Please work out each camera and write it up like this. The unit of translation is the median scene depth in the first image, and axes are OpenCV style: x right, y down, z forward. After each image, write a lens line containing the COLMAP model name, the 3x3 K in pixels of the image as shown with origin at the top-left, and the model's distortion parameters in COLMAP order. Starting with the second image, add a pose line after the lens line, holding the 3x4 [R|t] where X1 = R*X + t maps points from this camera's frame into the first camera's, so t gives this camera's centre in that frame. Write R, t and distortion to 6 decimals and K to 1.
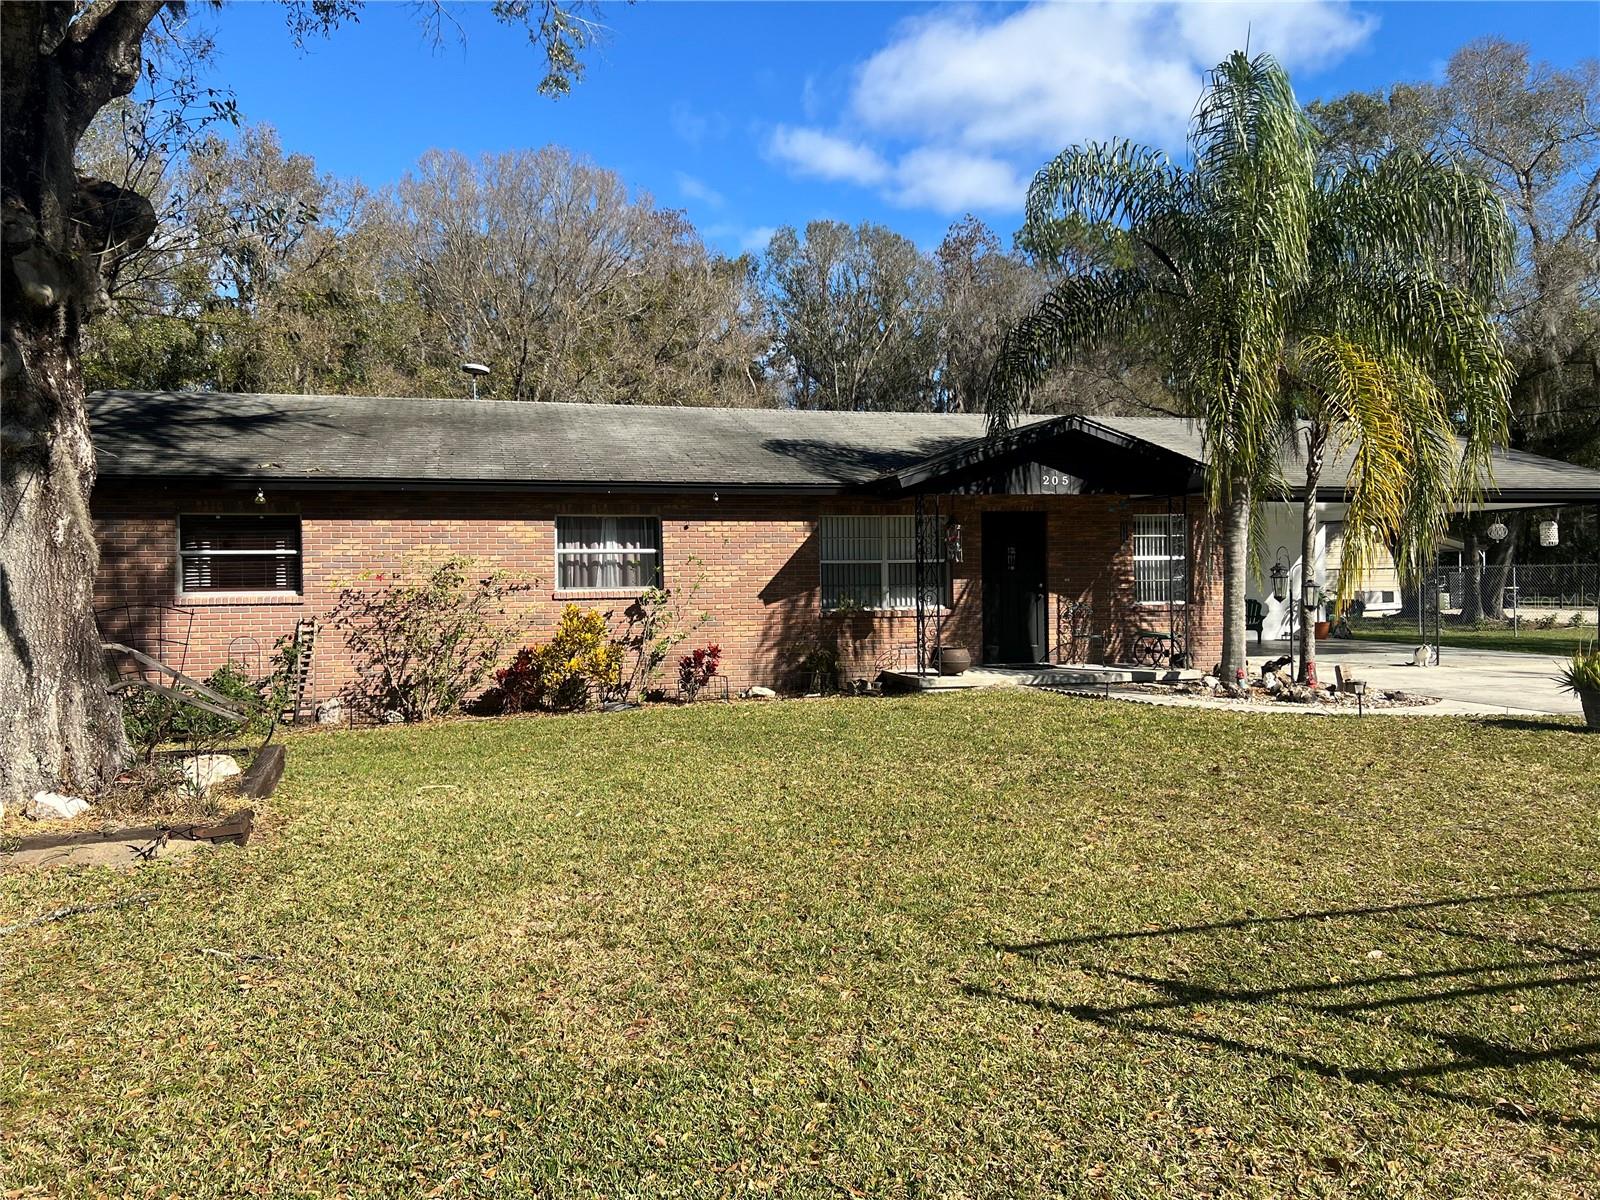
lens RADIAL K [[1185.8, 0, 797.8], [0, 1185.8, 602.4], [0, 0, 1]] dist [0.029718, -0.039129]
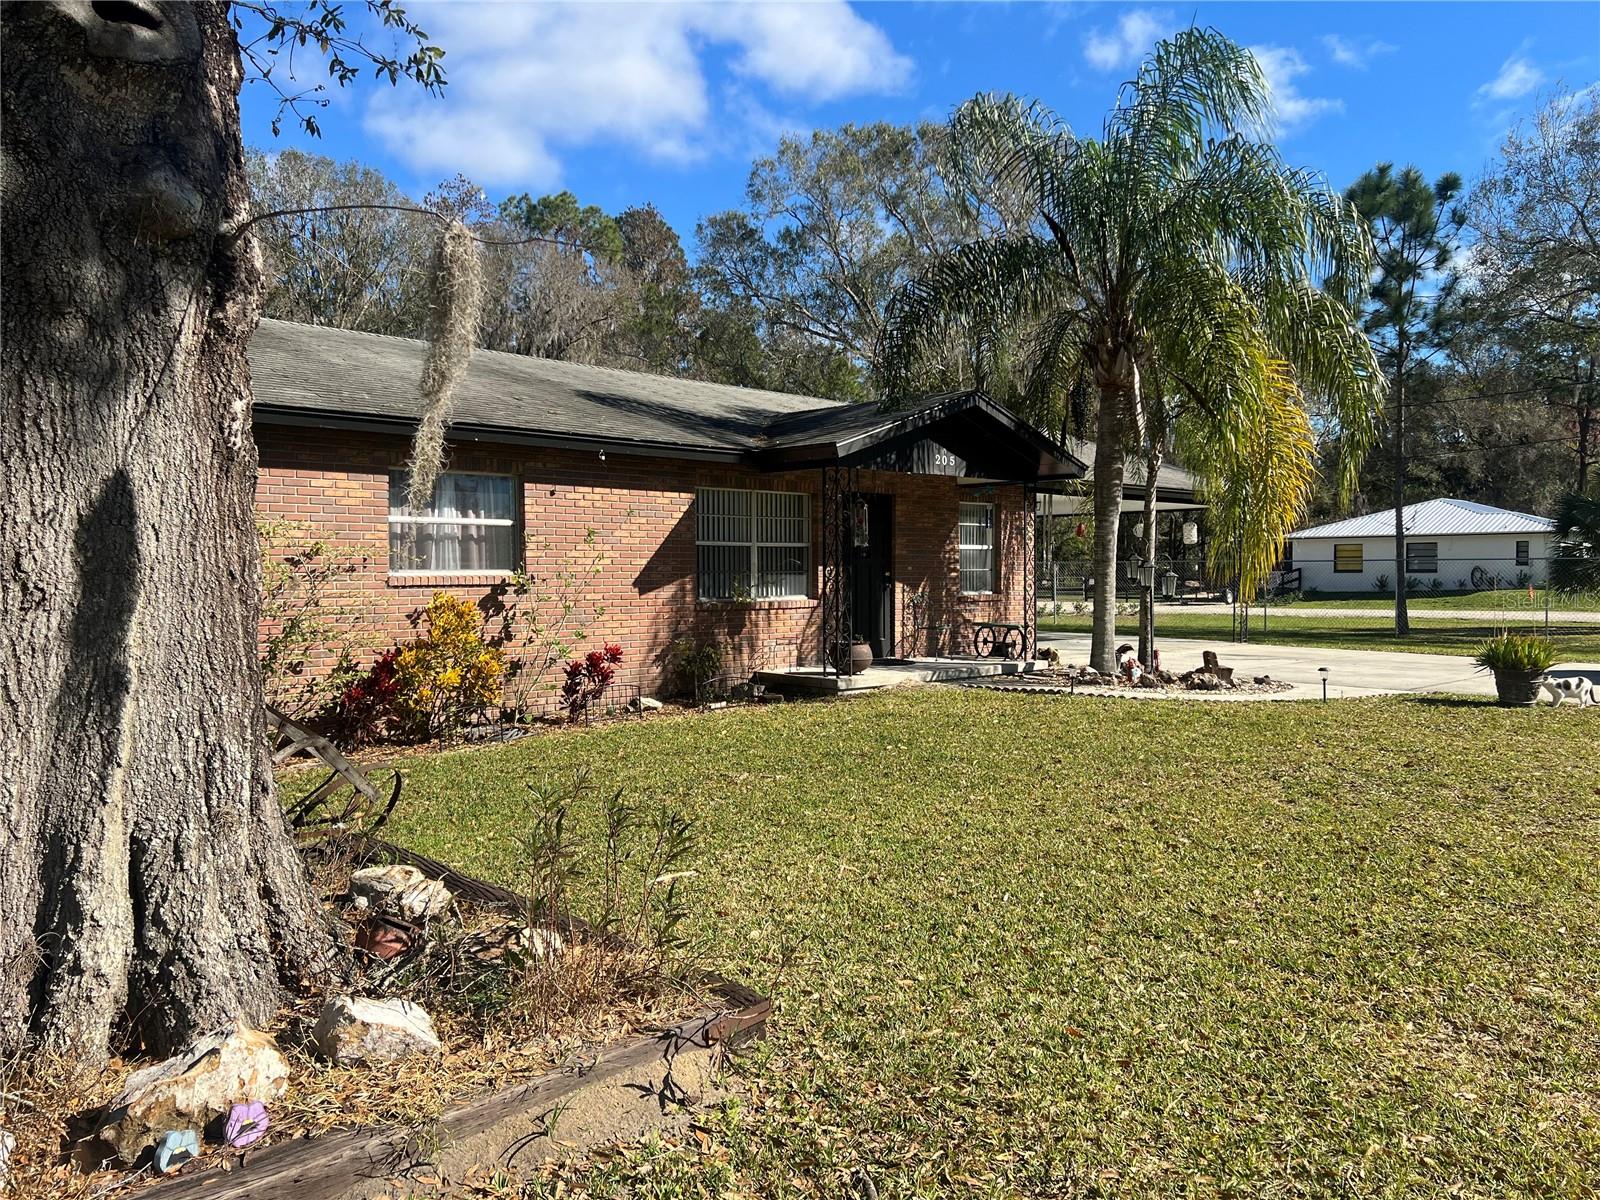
lens RADIAL K [[1185.8, 0, 837.0], [0, 1185.8, 583.1], [0, 0, 1]] dist [0.029718, -0.039129]
pose [[0.861854, 0.005480, 0.507126, -0.326513], [0.000137, 0.999939, -0.011038, 0.003459], [-0.507156, 0.009583, 0.861801, 0.245422]]
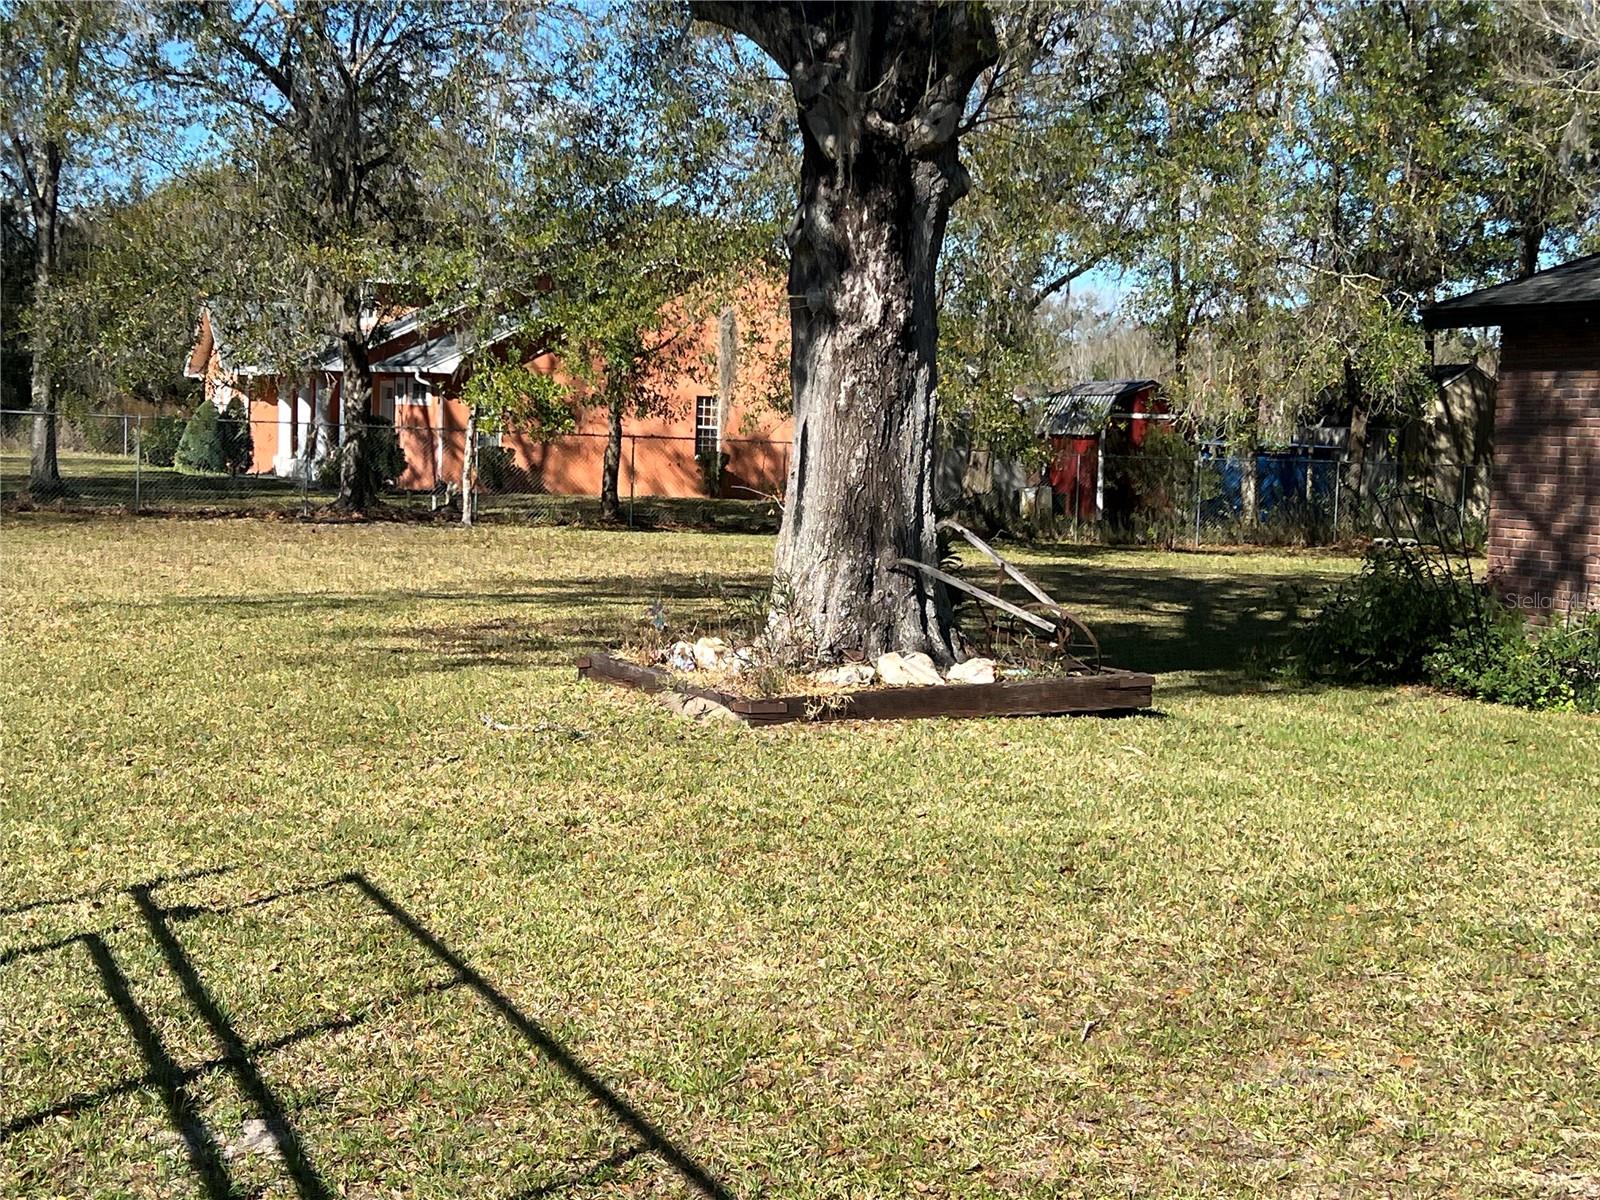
lens RADIAL K [[2393.7, 0, 800.0], [0, 2393.7, 602.7], [0, 0, 1]] dist [0.166421, 0.000000]
pose [[0.120748, 0.085354, -0.989007, 0.649783], [-0.053540, 0.995406, 0.079370, -0.022021], [0.991238, 0.043368, 0.124764, 0.369428]]
